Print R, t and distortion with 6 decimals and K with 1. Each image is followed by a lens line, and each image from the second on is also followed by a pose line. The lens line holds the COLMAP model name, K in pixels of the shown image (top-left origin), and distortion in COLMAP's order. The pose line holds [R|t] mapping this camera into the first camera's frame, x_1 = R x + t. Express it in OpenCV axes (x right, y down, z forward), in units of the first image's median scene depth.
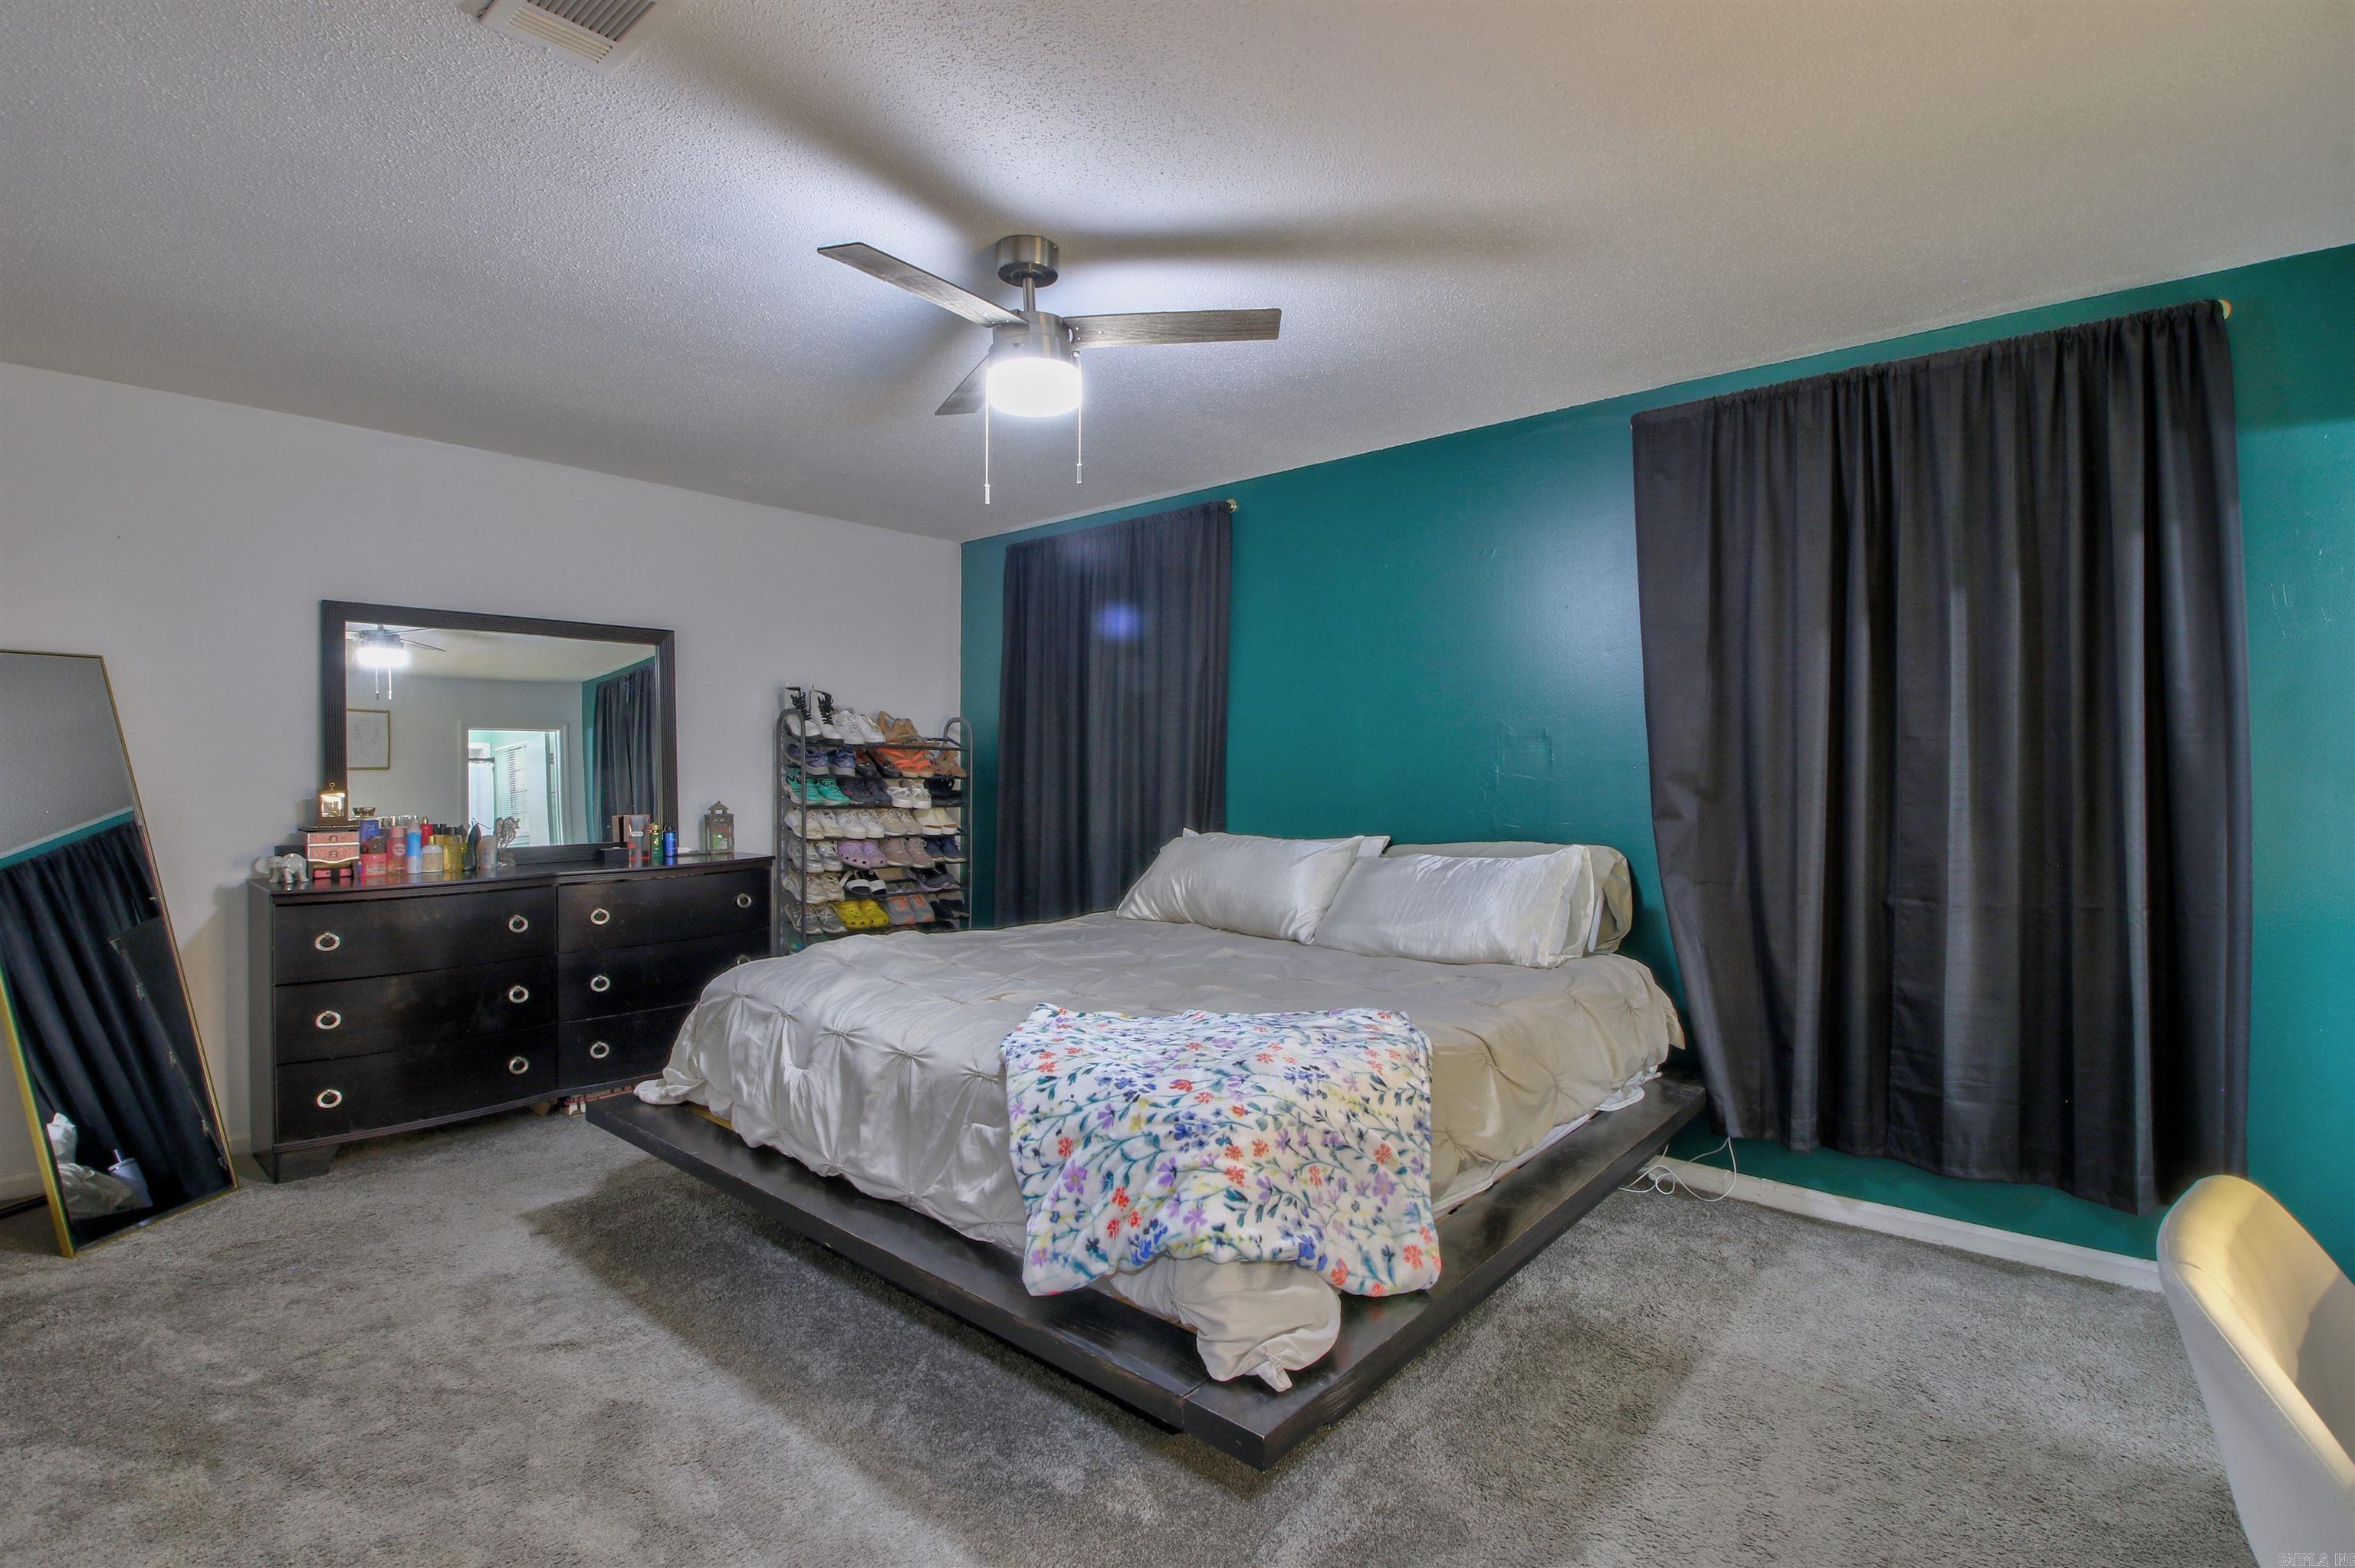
lens RADIAL K [[1083.0, 0, 1193.8], [0, 1083.0, 776.1], [0, 0, 1]] dist [-0.020519, -0.003251]
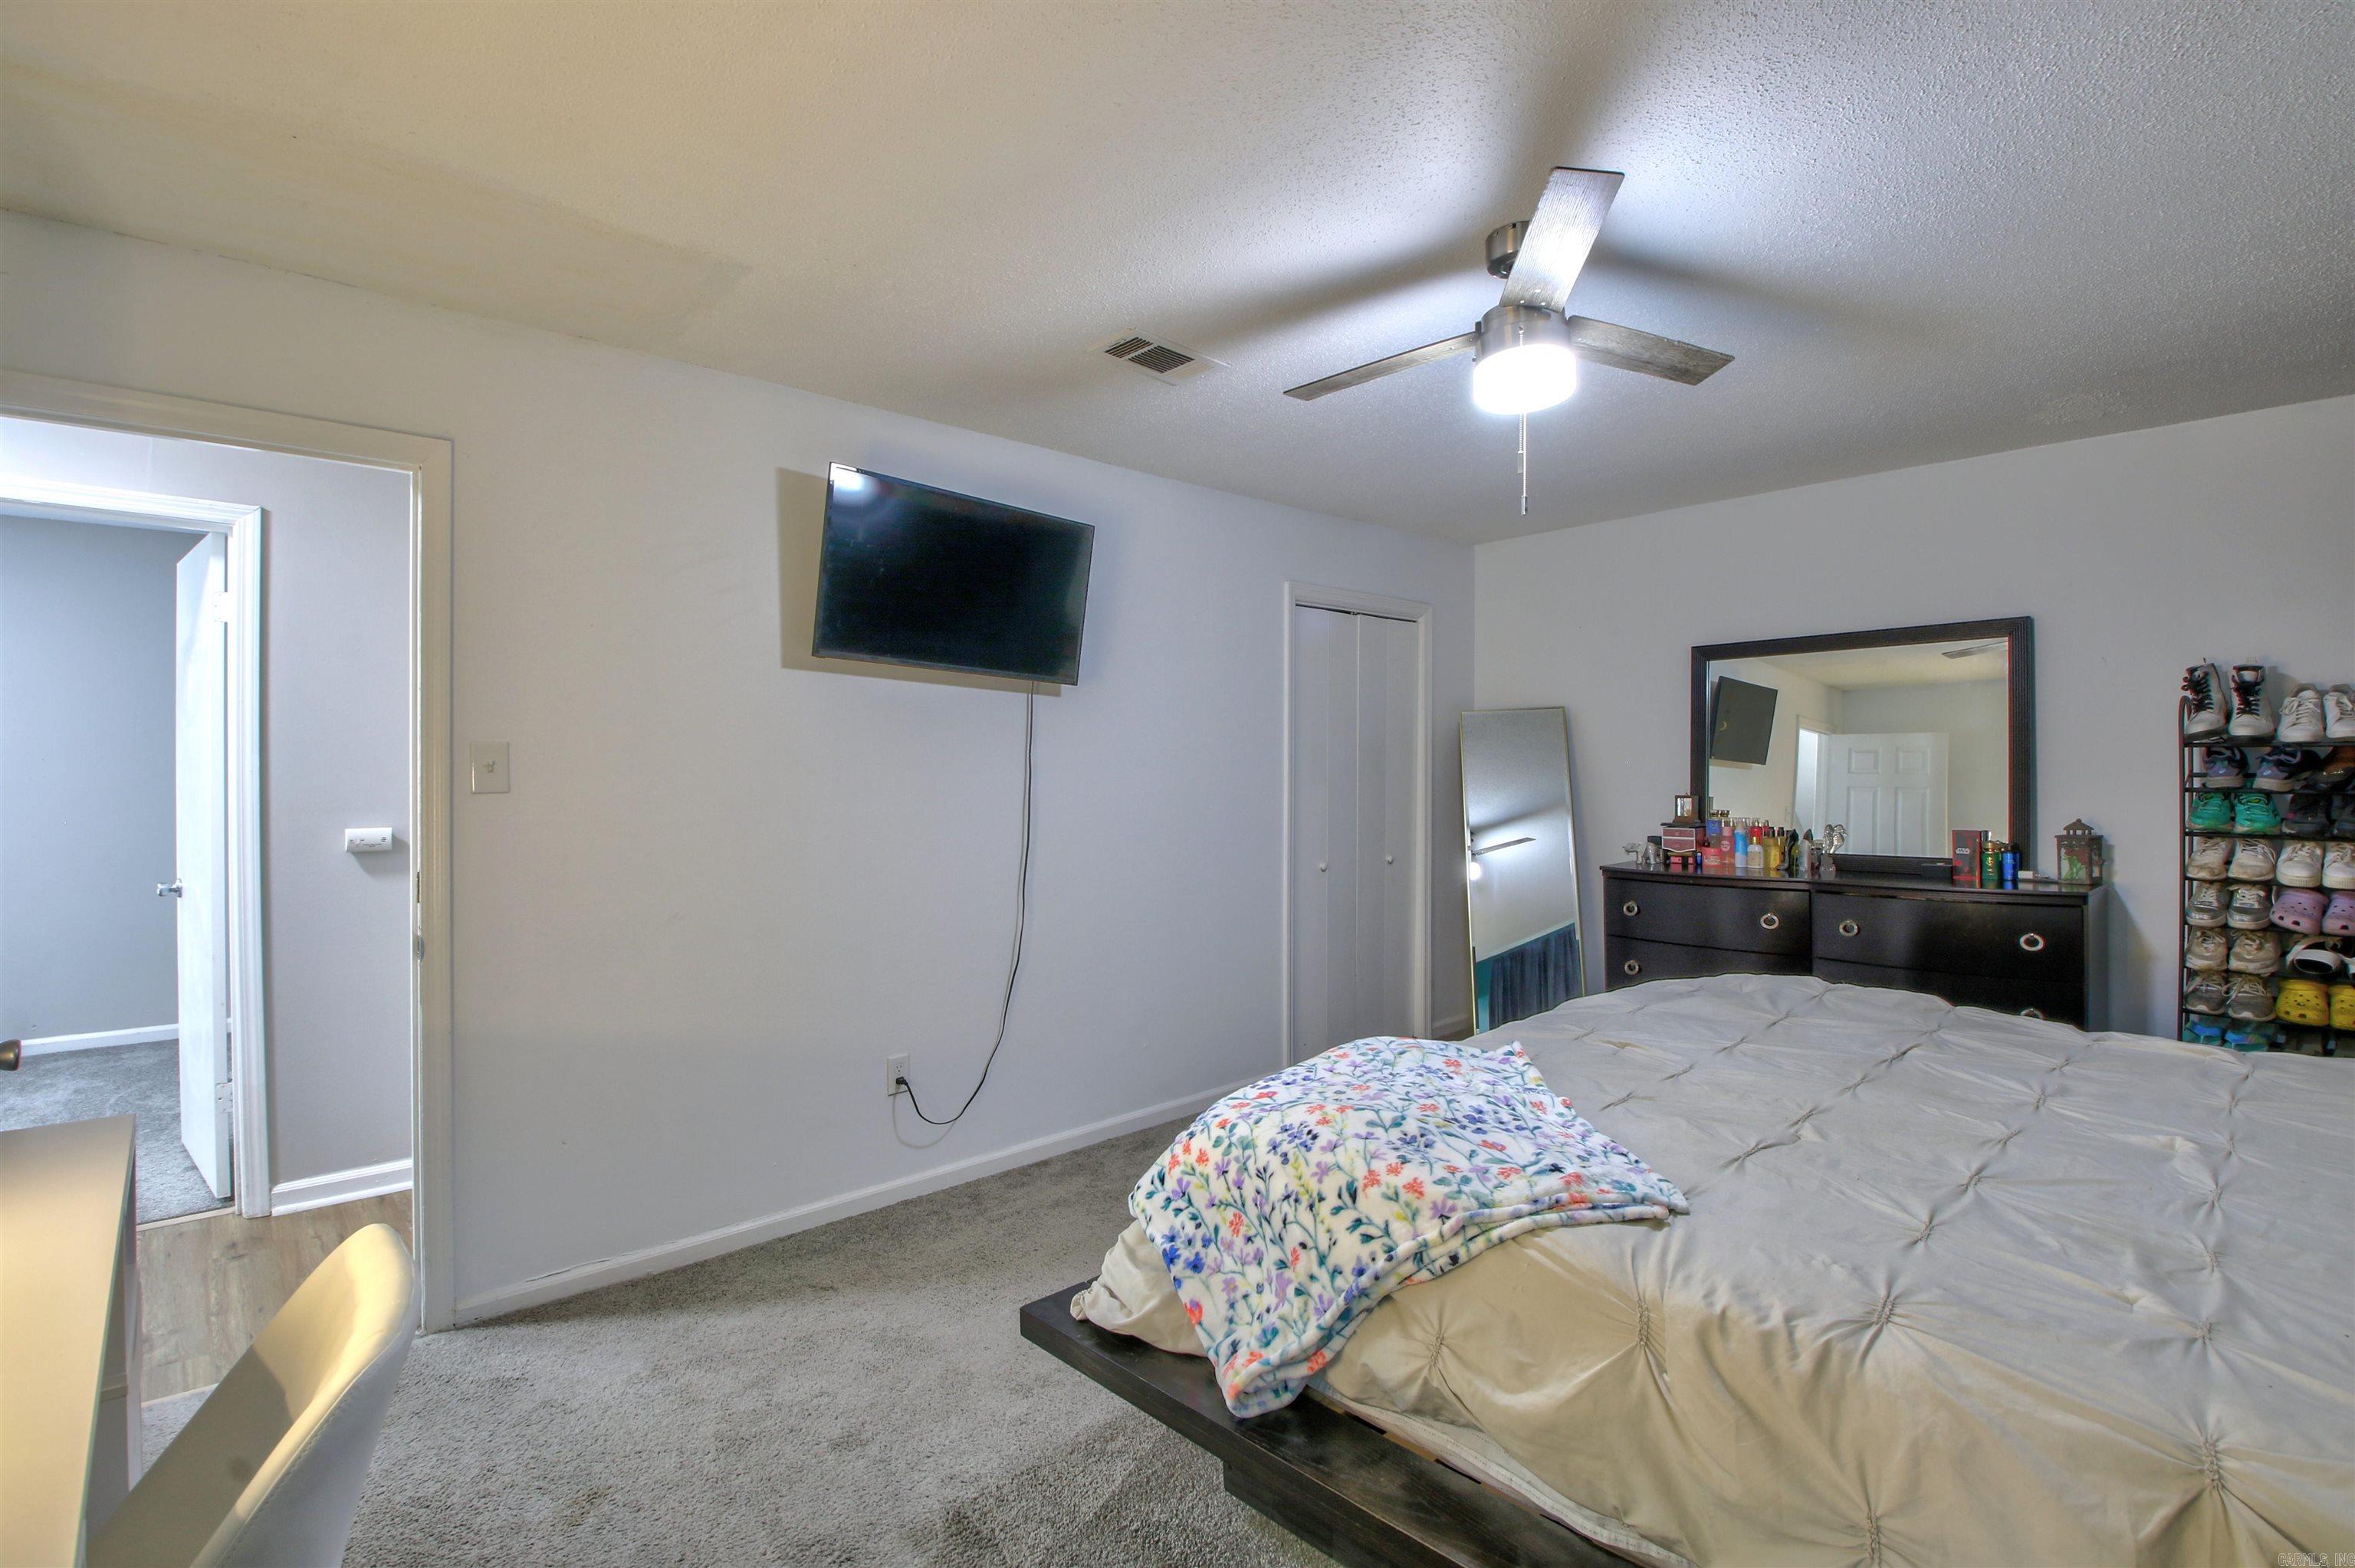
lens RADIAL K [[1083.0, 0, 1196.0], [0, 1083.0, 776.8], [0, 0, 1]] dist [-0.020519, -0.003251]
pose [[-0.093418, 0.004357, -0.995617, 0.960308], [-0.001970, 0.999988, 0.004561, -0.025437], [0.995625, 0.002388, -0.093408, 0.951909]]
